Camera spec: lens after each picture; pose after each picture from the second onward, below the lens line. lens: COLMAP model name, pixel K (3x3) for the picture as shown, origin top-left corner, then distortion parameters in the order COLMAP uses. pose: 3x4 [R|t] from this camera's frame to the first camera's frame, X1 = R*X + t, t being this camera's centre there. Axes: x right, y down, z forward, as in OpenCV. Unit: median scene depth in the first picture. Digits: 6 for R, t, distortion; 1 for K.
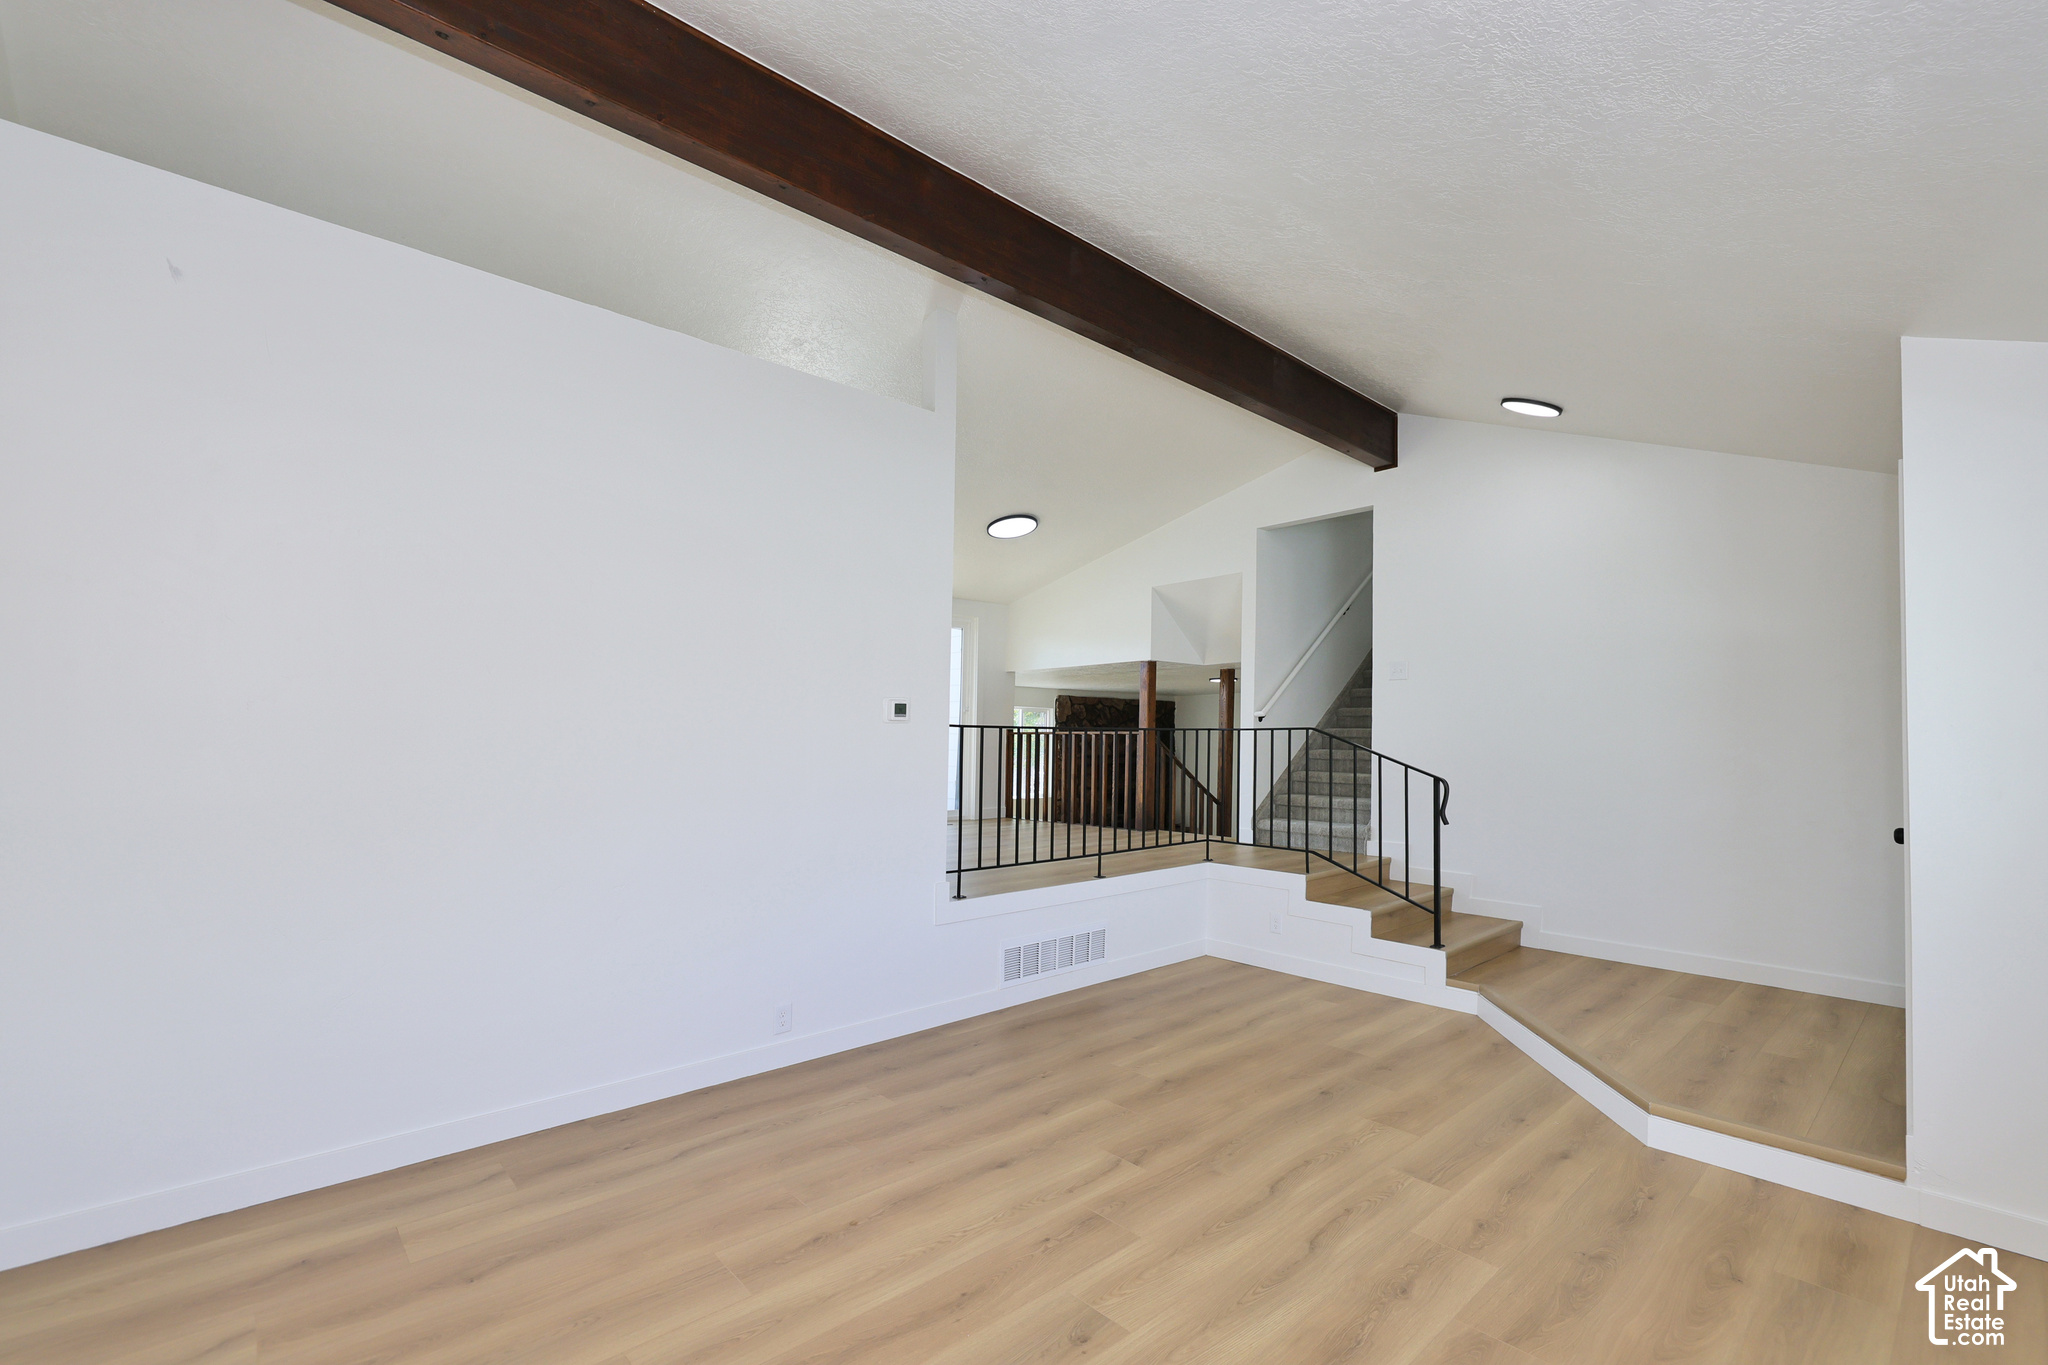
lens RADIAL K [[866.2, 0, 1026.8], [0, 866.2, 687.2], [0, 0, 1]] dist [-0.004500, 0.000513]
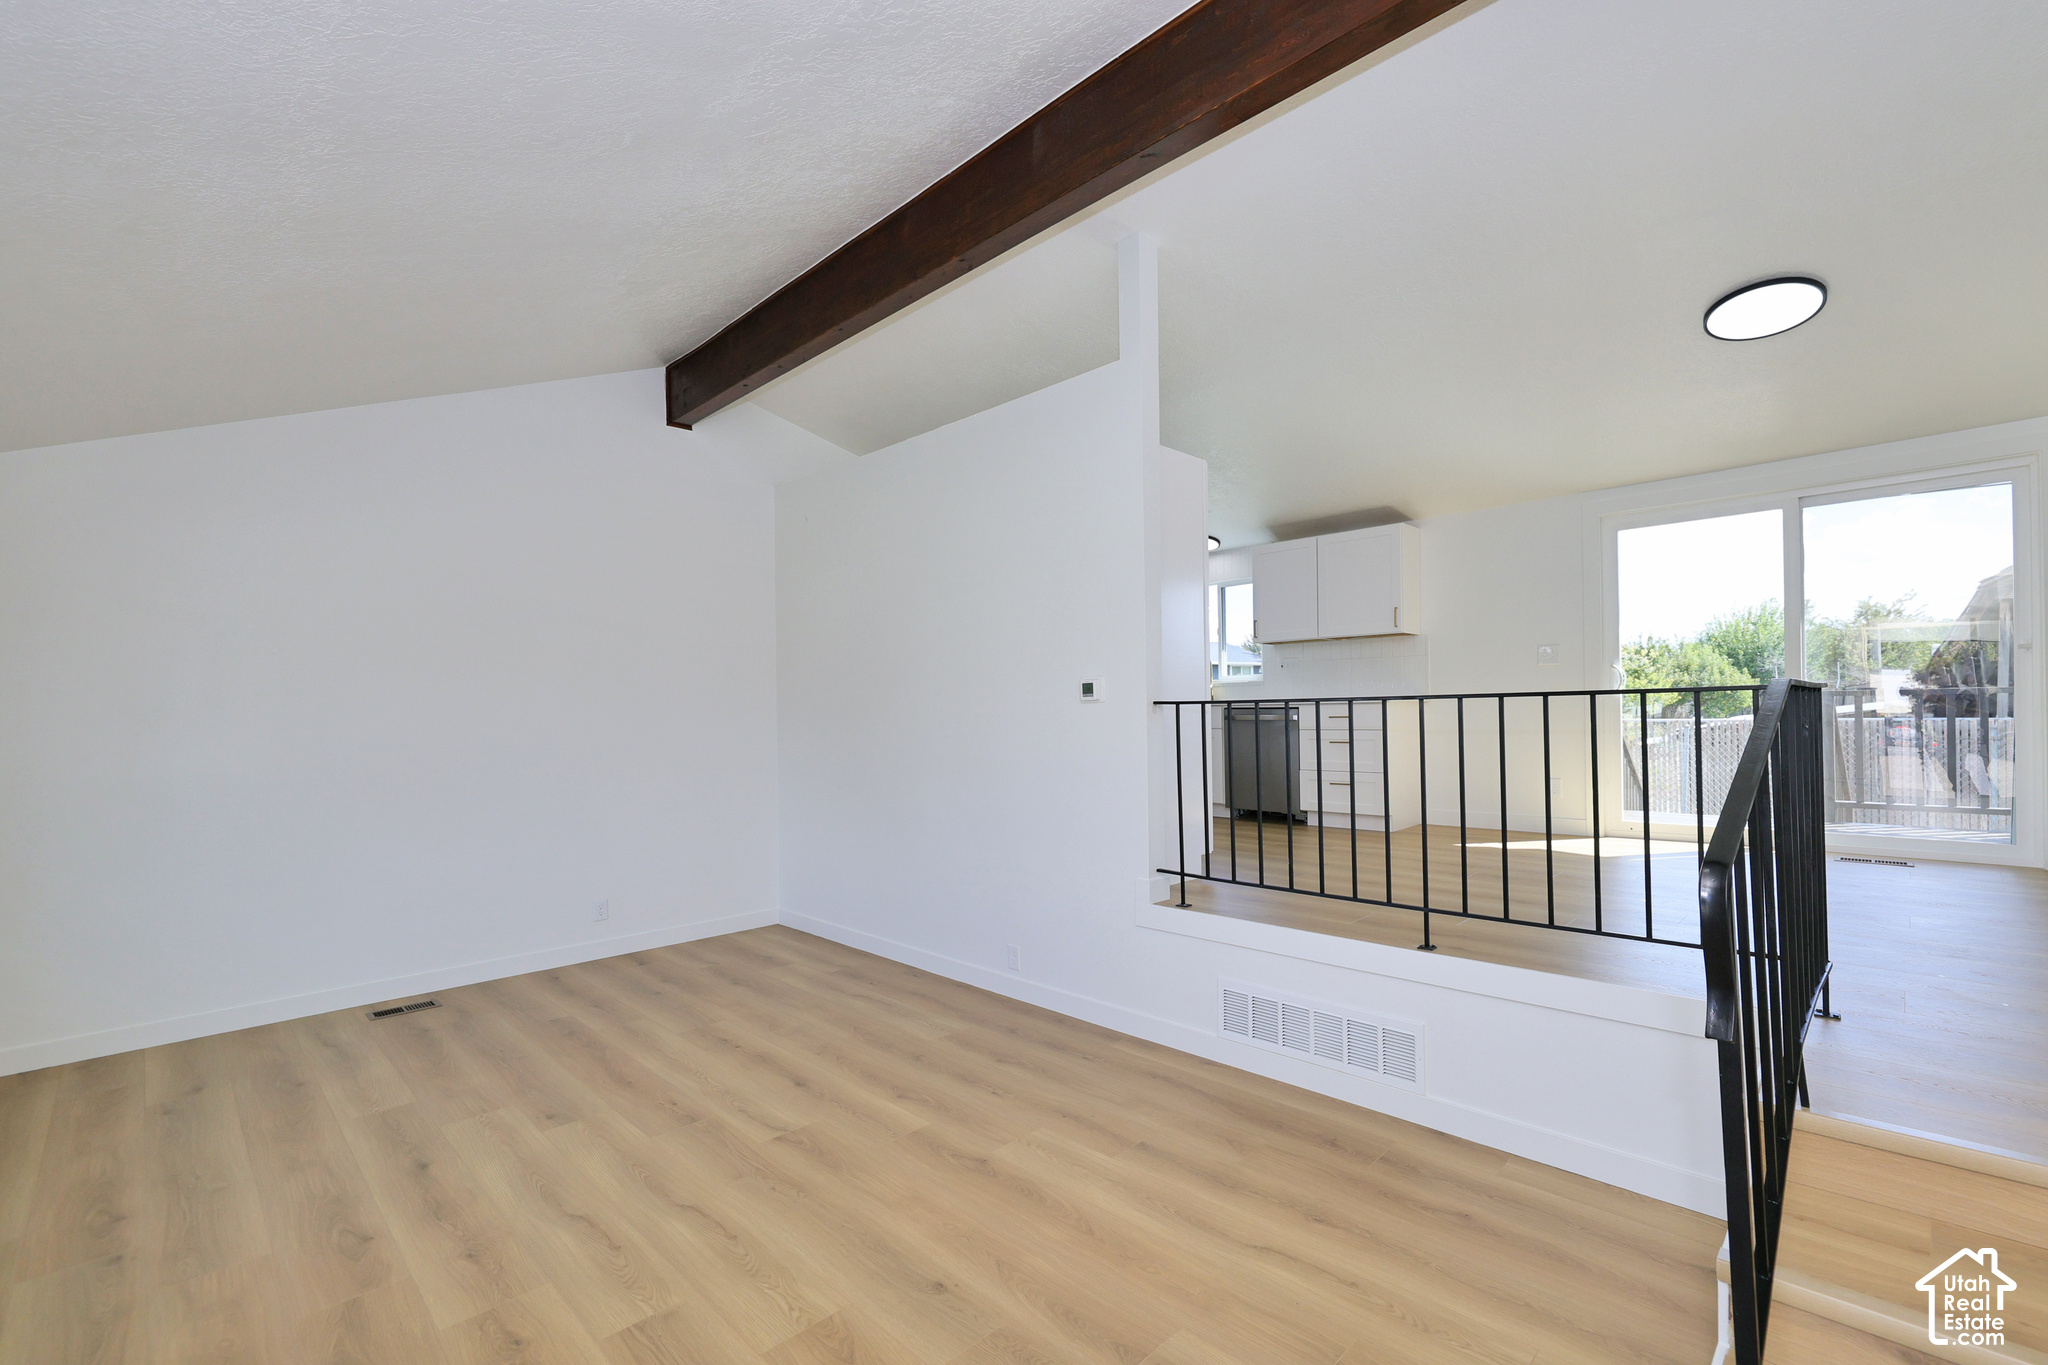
lens RADIAL K [[866.2, 0, 1027.0], [0, 866.2, 690.3], [0, 0, 1]] dist [-0.004500, 0.000513]
pose [[0.073515, -0.029032, -0.996871, 0.979226], [0.074539, 0.996940, -0.023537, 0.054086], [0.994505, -0.072576, 0.075454, 1.035575]]
